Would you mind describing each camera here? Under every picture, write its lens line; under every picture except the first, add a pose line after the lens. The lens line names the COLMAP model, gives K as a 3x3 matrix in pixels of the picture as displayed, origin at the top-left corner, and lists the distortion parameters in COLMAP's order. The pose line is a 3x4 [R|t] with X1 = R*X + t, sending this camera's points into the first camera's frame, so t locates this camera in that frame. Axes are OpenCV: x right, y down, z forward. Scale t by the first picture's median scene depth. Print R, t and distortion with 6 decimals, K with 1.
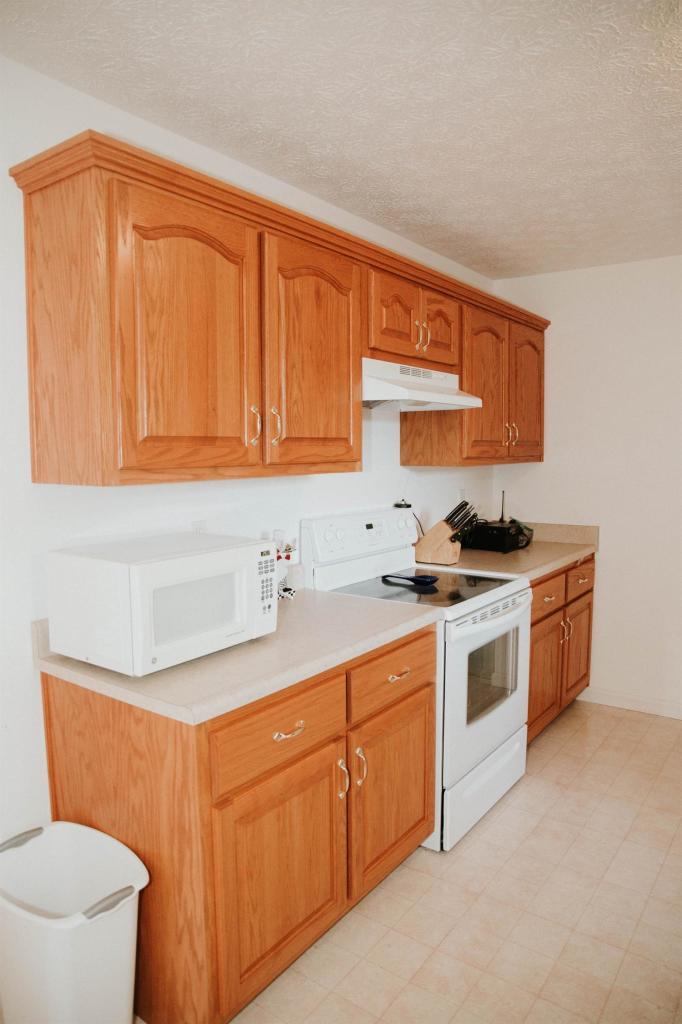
lens RADIAL K [[698.2, 0, 333.8], [0, 698.2, 514.4], [0, 0, 1]] dist [-0.137412, 0.095638]
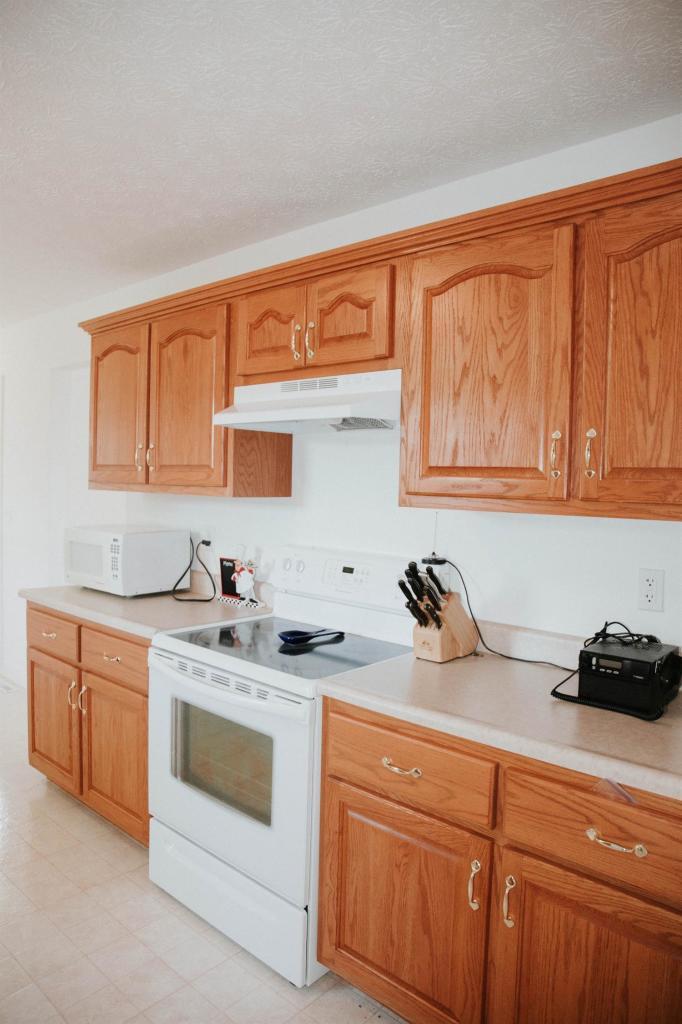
lens RADIAL K [[698.2, 0, 333.8], [0, 698.2, 514.4], [0, 0, 1]] dist [-0.137412, 0.095638]
pose [[-0.106207, 0.052071, -0.992980, 1.226193], [-0.118203, 0.990886, 0.064604, -0.140782], [0.987293, 0.124235, -0.099084, 1.462801]]
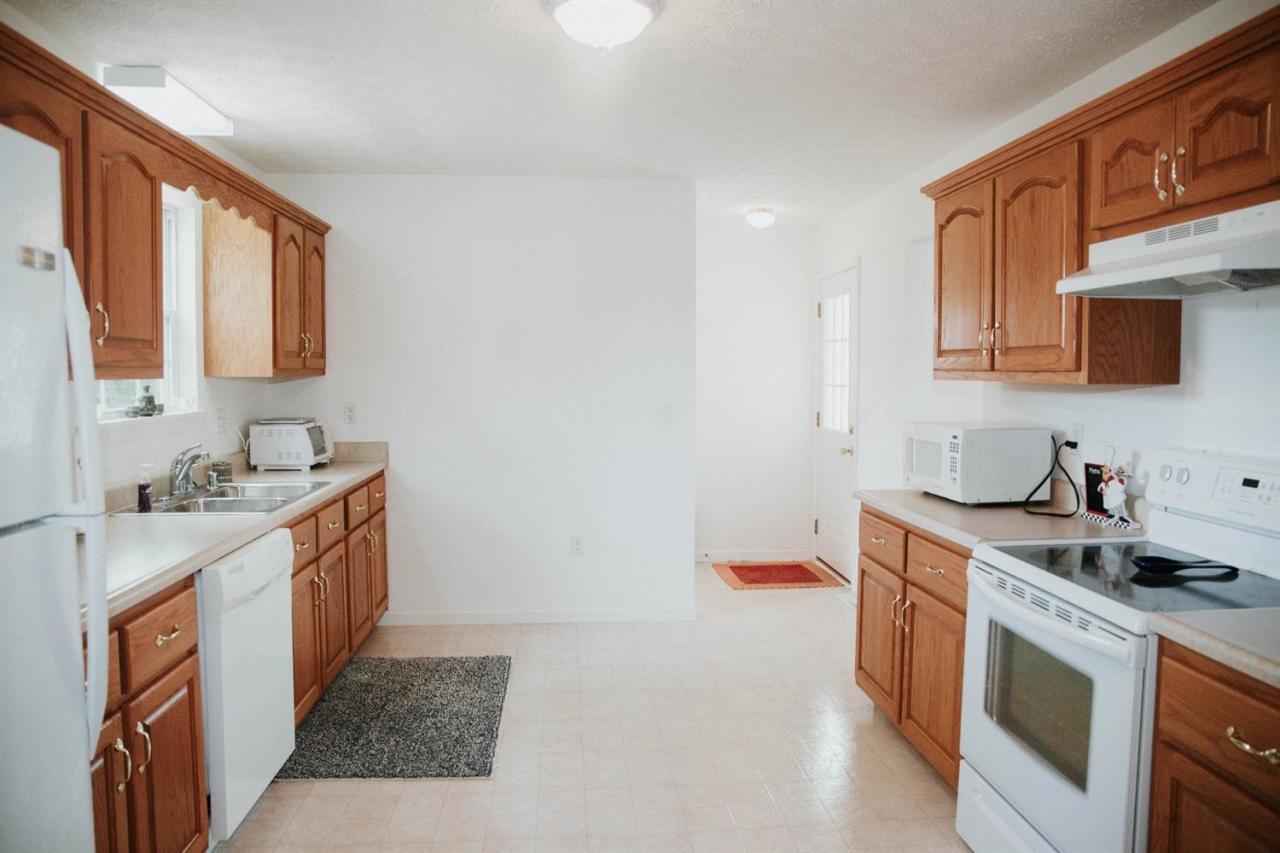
lens RADIAL K [[872.7, 0, 640.0], [0, 872.7, 426.5], [0, 0, 1]] dist [-0.137412, 0.095638]
pose [[-0.753081, 0.049072, -0.656095, 1.274805], [-0.056487, 0.988710, 0.138788, -0.140367], [0.655498, 0.141579, -0.741807, 1.633832]]
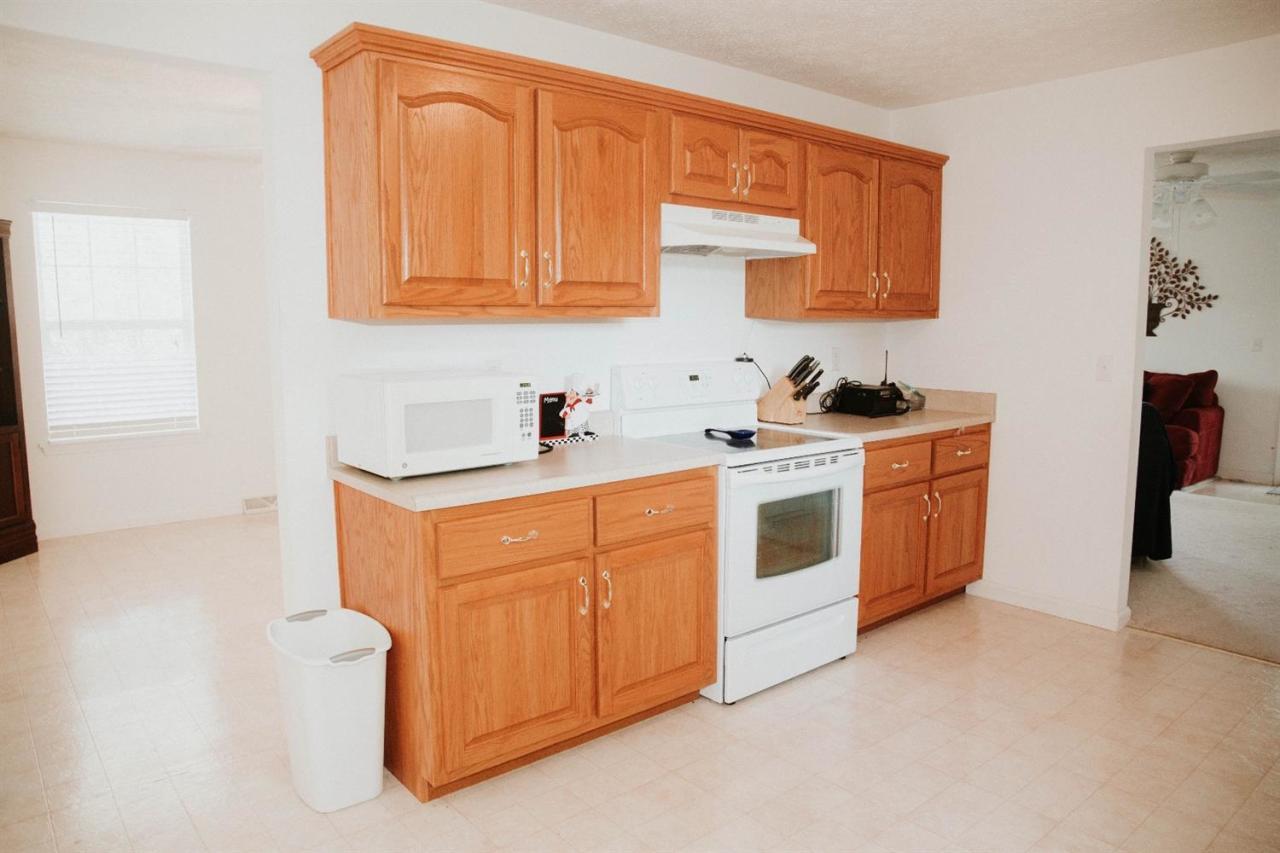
lens RADIAL K [[870.4, 0, 644.8], [0, 870.4, 425.8], [0, 0, 1]] dist [-0.137496, 0.096770]
pose [[0.973226, 0.035638, -0.227071, 0.360181], [-0.028668, 0.999013, 0.033922, 0.061983], [0.228056, -0.026504, 0.973287, -0.263674]]
